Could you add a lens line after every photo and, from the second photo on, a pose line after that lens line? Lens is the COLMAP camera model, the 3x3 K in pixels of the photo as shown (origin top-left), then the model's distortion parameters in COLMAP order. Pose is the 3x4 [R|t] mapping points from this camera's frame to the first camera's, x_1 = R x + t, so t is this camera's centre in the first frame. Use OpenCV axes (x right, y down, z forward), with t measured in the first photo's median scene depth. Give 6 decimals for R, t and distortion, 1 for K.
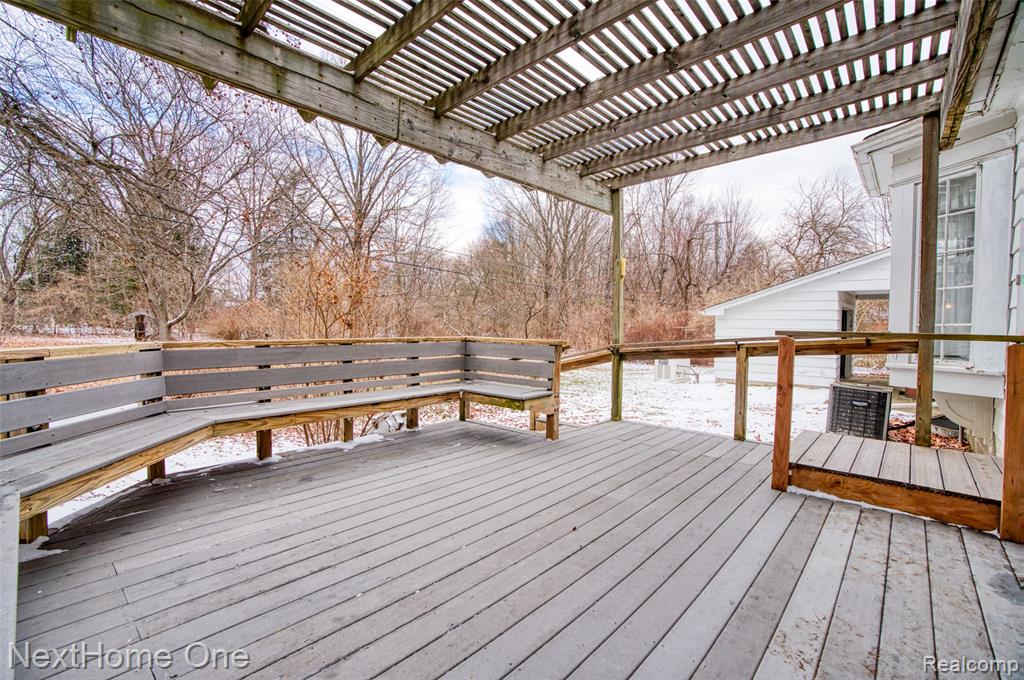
lens RADIAL K [[452.5, 0, 480.3], [0, 452.5, 334.2], [0, 0, 1]] dist [-0.001260, -0.000080]
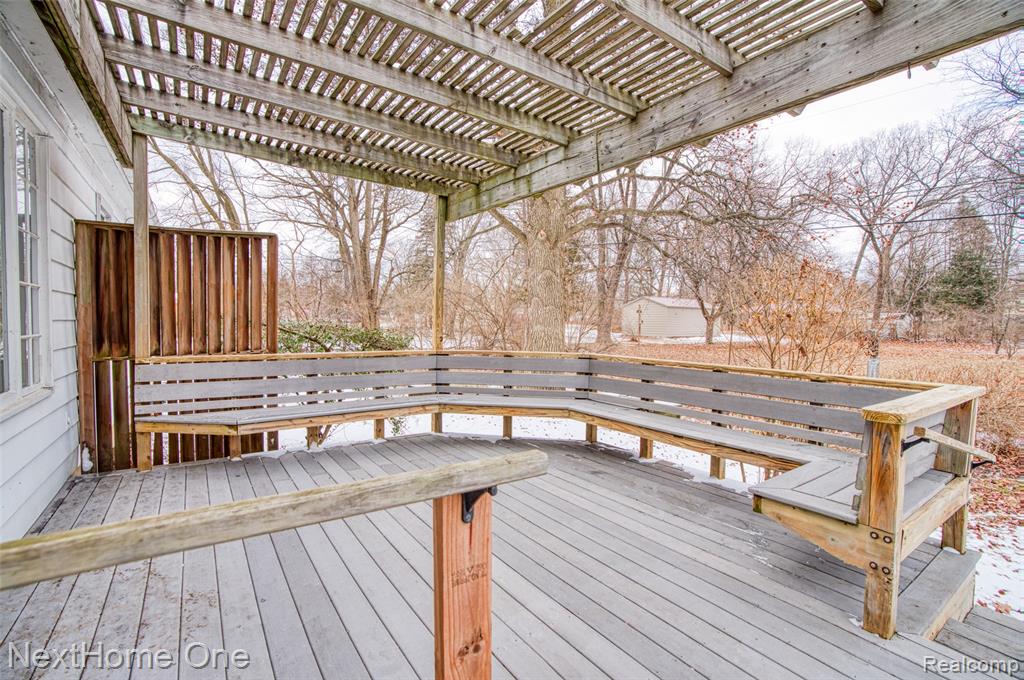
lens RADIAL K [[452.5, 0, 509.5], [0, 452.5, 339.4], [0, 0, 1]] dist [-0.001260, -0.000080]
pose [[-0.172385, 0.014788, -0.984919, 0.792911], [-0.026982, 0.999441, 0.019729, -0.050947], [0.984660, 0.029976, -0.171890, 0.907227]]
